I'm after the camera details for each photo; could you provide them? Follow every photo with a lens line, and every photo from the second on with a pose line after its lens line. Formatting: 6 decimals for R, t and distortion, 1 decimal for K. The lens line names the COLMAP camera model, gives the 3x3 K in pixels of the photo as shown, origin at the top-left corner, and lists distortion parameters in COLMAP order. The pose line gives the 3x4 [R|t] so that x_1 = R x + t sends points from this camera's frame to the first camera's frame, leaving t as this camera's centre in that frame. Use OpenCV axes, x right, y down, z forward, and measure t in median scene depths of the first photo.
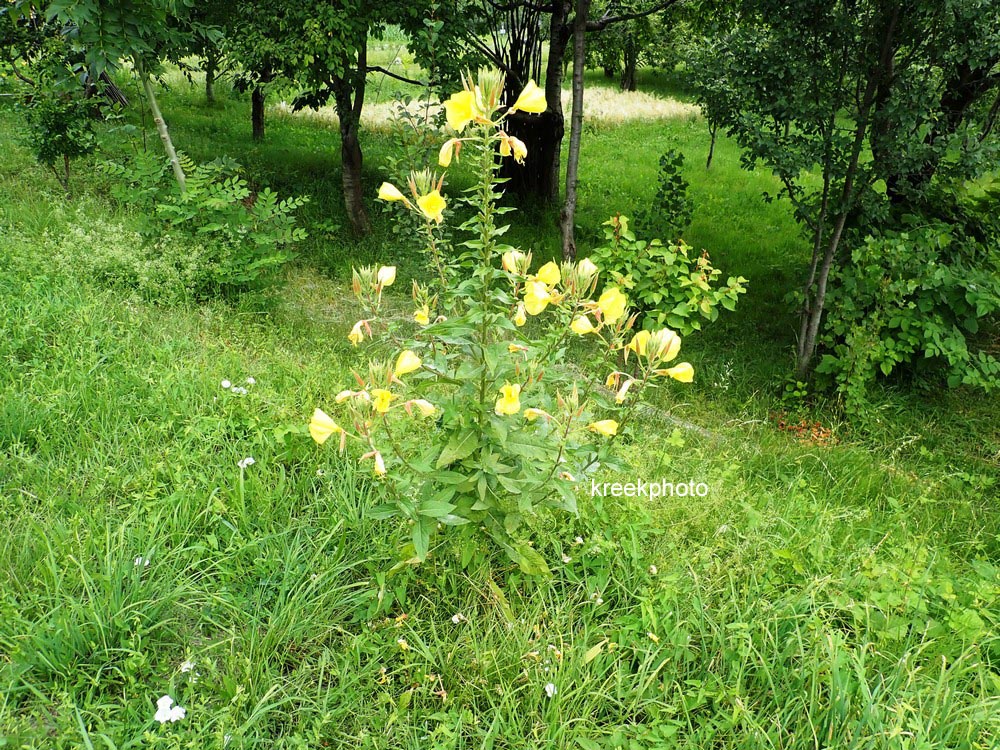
lens RADIAL K [[741.2, 0, 500.0], [0, 741.2, 375.0], [0, 0, 1]] dist [0.011610, 0.002474]
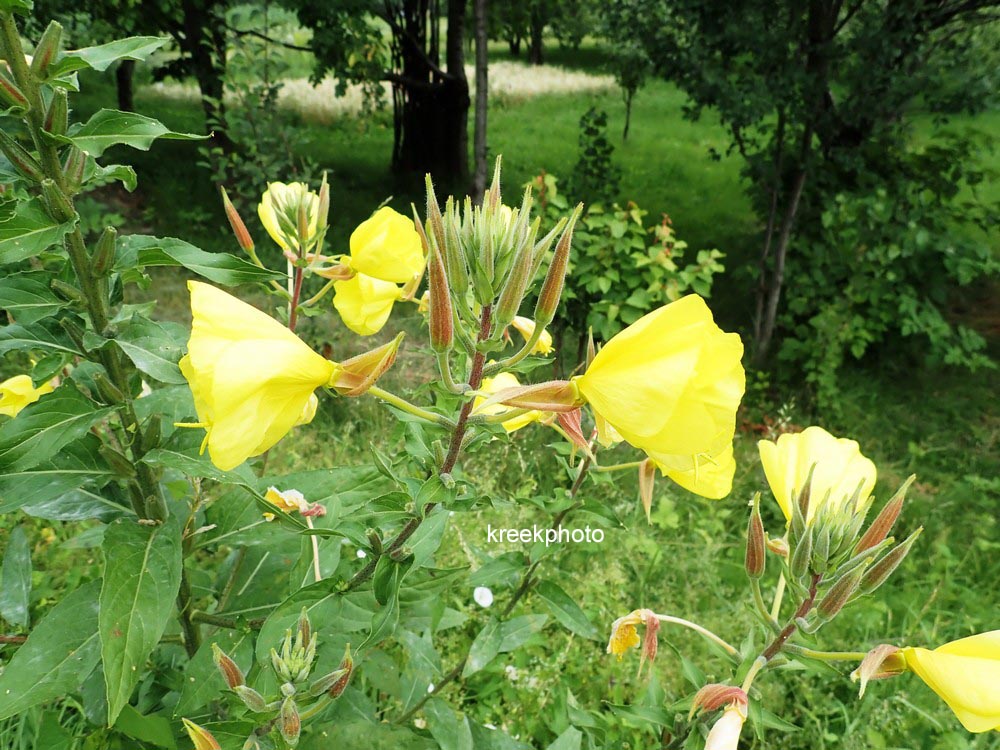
lens RADIAL K [[741.2, 0, 500.0], [0, 741.2, 375.0], [0, 0, 1]] dist [0.011610, 0.002474]
pose [[0.992940, -0.062831, 0.100611, 0.022049], [0.061010, 0.997914, 0.021085, -0.024793], [-0.101726, -0.014798, 0.994702, 0.193915]]
